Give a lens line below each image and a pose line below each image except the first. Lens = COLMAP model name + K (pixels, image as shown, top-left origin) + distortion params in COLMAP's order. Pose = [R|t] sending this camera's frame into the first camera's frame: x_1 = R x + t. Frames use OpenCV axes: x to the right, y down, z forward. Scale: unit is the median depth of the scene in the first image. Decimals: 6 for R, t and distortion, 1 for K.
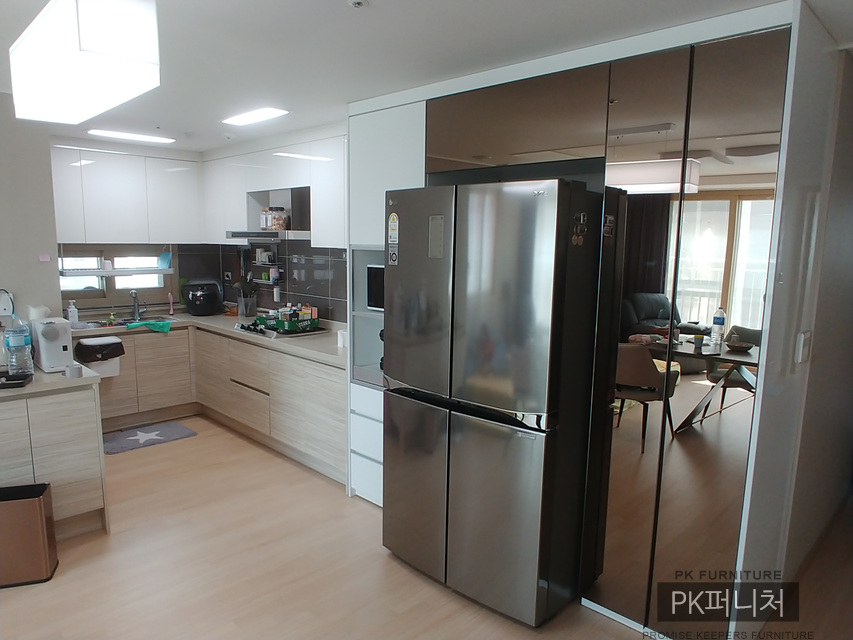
lens RADIAL K [[574.4, 0, 426.5], [0, 574.4, 320.0], [0, 0, 1]] dist [-0.041988, 0.001057]
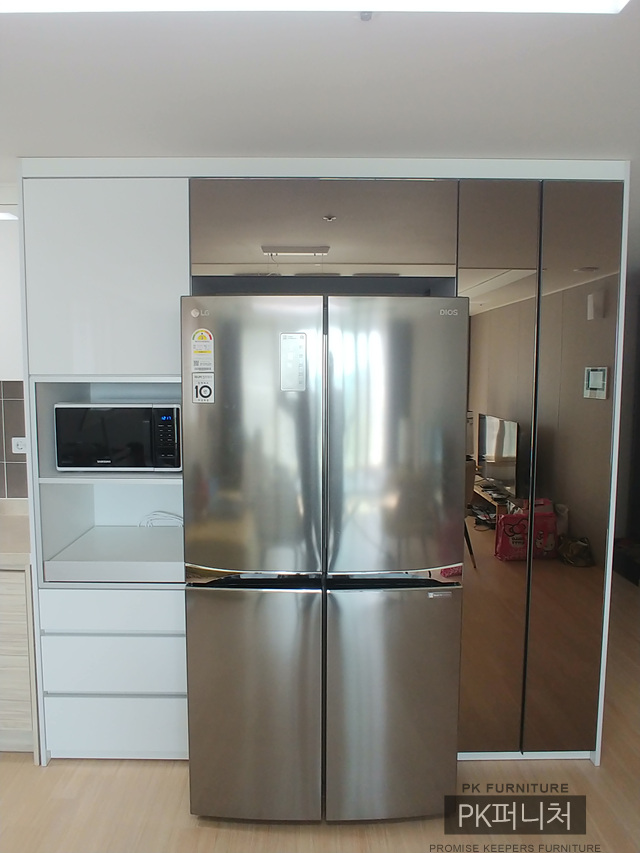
lens RADIAL K [[574.4, 0, 319.3], [0, 574.4, 403.3], [0, 0, 1]] dist [-0.041988, 0.001057]
pose [[0.716018, -0.058512, 0.695626, -0.362611], [0.102383, 0.994508, -0.021733, -0.055140], [-0.690533, 0.086782, 0.718076, 0.338476]]
